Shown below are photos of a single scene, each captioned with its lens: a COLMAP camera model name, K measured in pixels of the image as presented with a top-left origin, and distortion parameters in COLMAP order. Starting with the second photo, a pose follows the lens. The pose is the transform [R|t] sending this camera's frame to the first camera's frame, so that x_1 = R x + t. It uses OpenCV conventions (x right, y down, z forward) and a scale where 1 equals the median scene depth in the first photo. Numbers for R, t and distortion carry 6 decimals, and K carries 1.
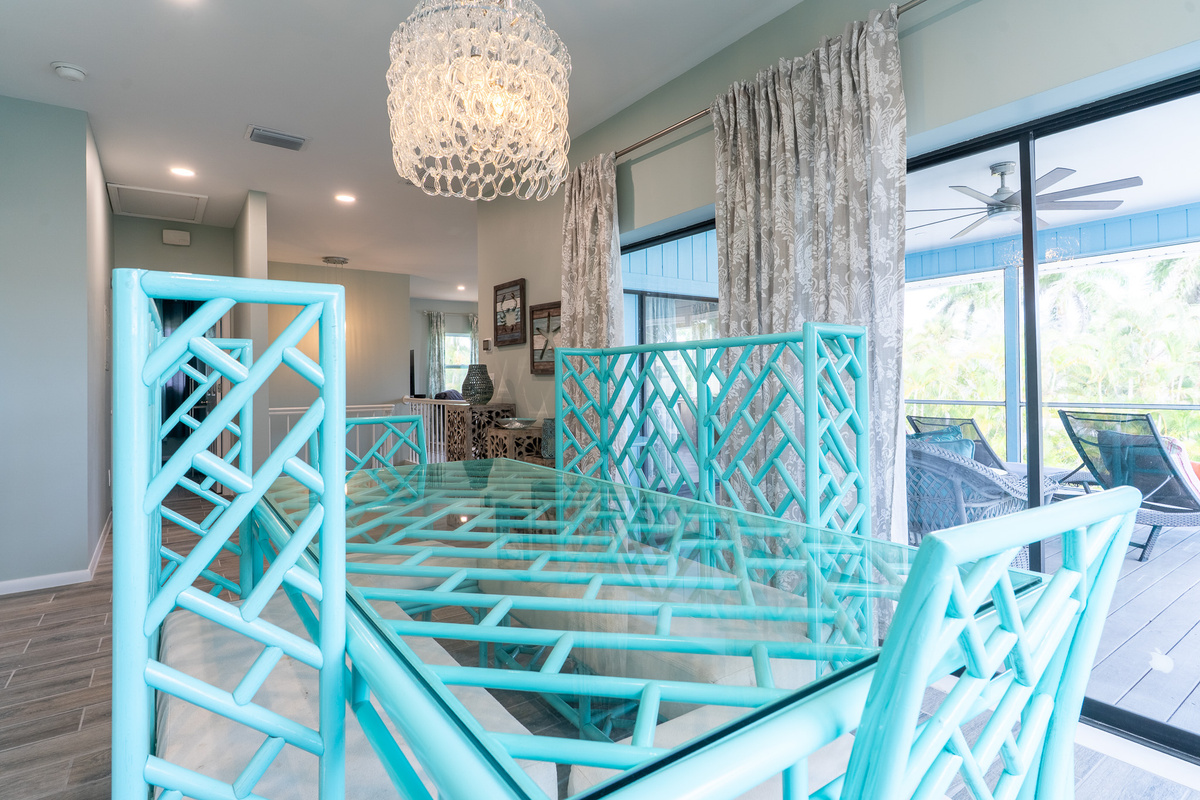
lens RADIAL K [[613.1, 0, 604.3], [0, 613.1, 371.6], [0, 0, 1]] dist [0.004401, -0.001013]
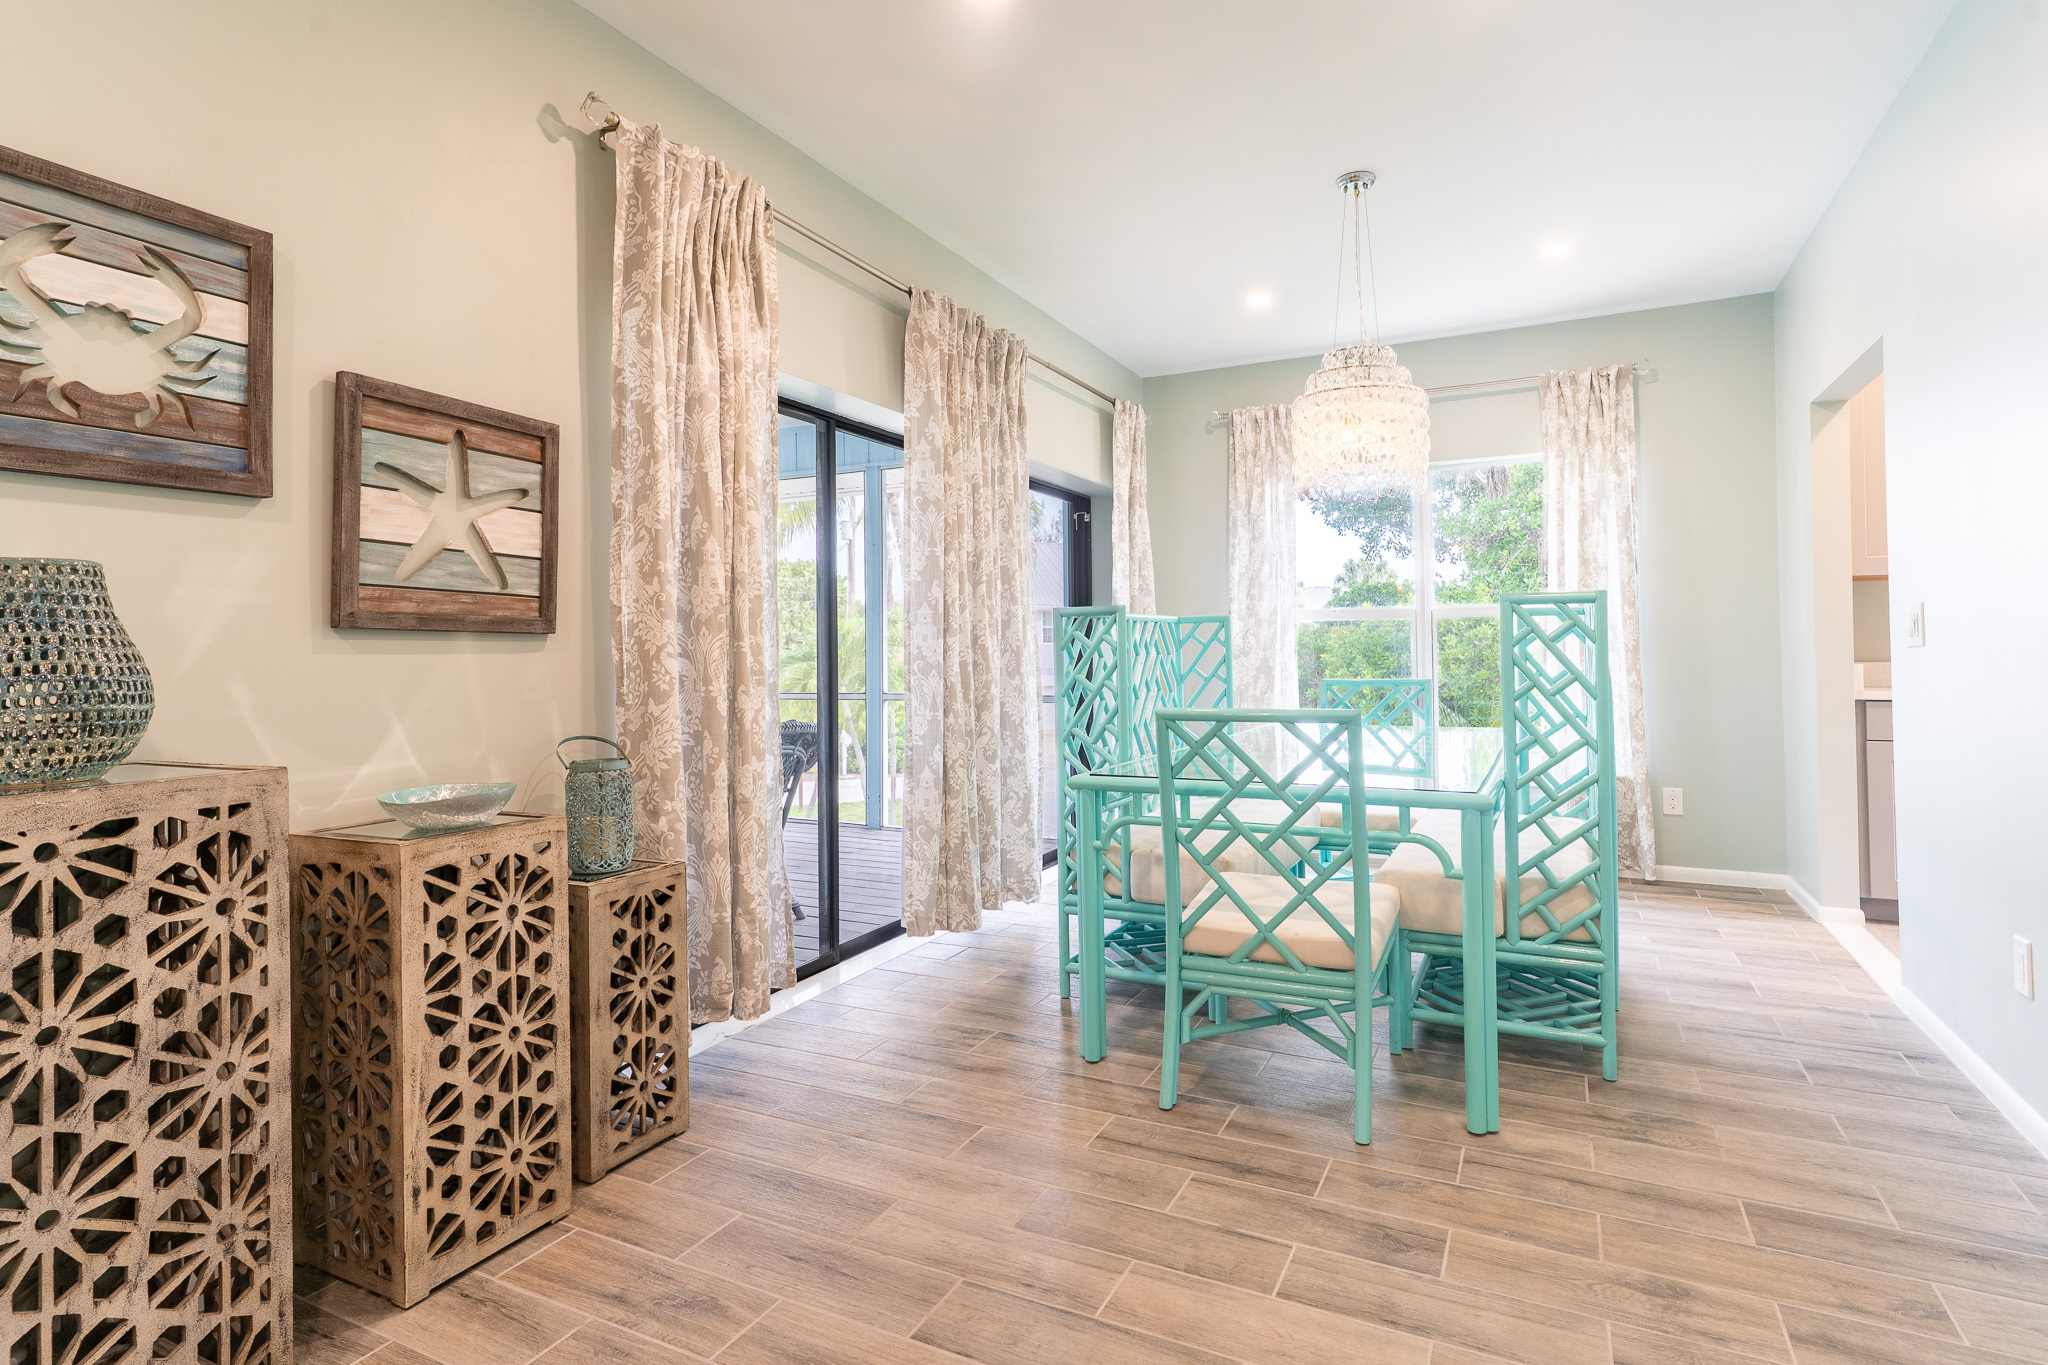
lens RADIAL K [[1046.3, 0, 1031.4], [0, 1046.3, 634.0], [0, 0, 1]] dist [0.004401, -0.001013]
pose [[-0.464281, 0.039009, 0.884829, -0.535894], [0.008325, 0.999178, -0.039682, 0.022771], [-0.885649, -0.011057, -0.464224, 0.768645]]
